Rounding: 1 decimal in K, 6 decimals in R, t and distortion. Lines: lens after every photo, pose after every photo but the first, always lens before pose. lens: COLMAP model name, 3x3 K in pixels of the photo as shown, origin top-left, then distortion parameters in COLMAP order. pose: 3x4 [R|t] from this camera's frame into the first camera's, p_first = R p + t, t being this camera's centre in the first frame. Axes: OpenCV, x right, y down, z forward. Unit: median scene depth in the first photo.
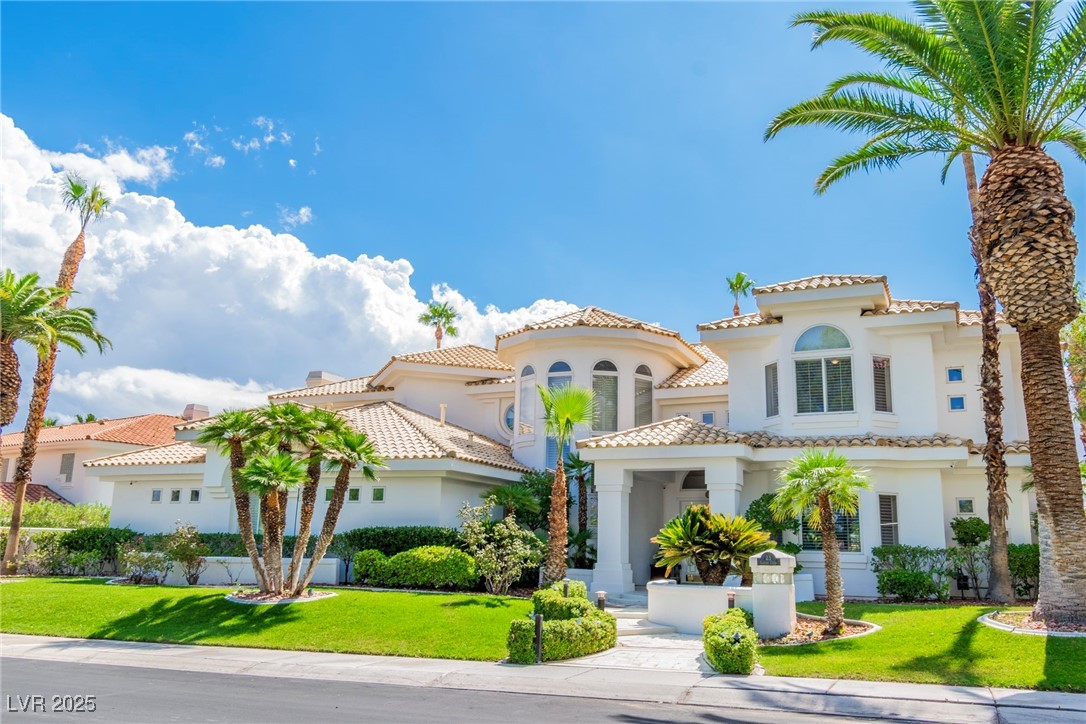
lens RADIAL K [[893.1, 0, 549.3], [0, 893.1, 365.4], [0, 0, 1]] dist [0.003291, 0.000925]
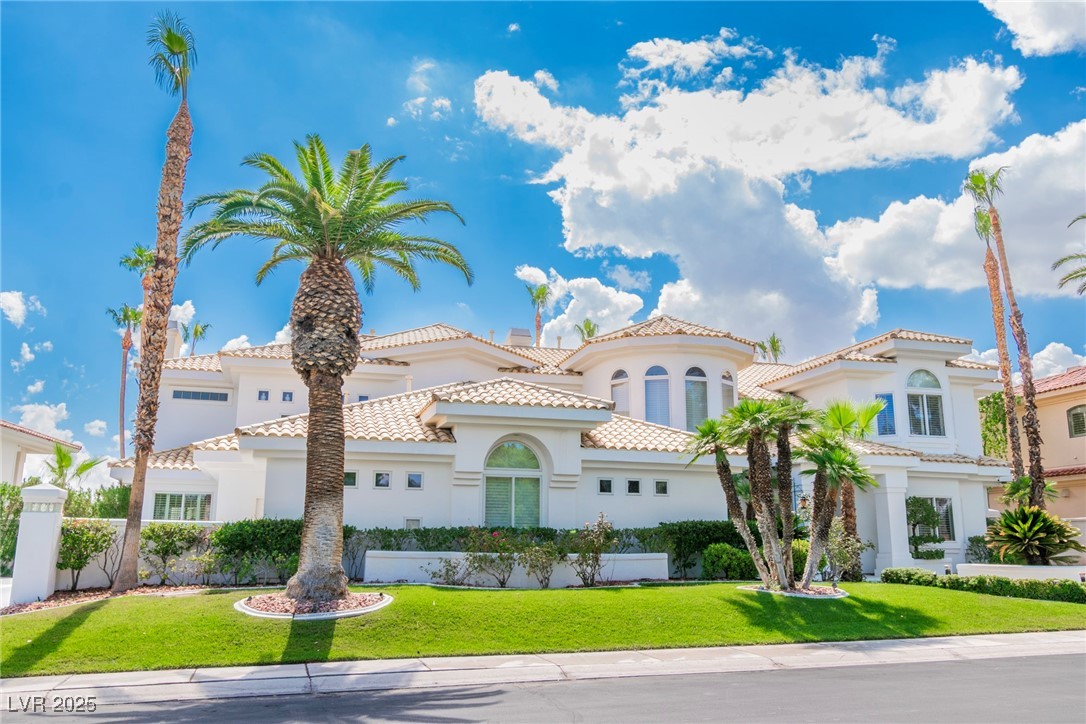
lens RADIAL K [[893.1, 0, 549.3], [0, 893.1, 365.4], [0, 0, 1]] dist [0.003291, 0.000925]
pose [[0.763128, 0.112193, 0.636434, -0.994203], [-0.120743, 0.992226, -0.030133, 0.058286], [-0.634867, -0.053850, 0.770742, 0.345429]]
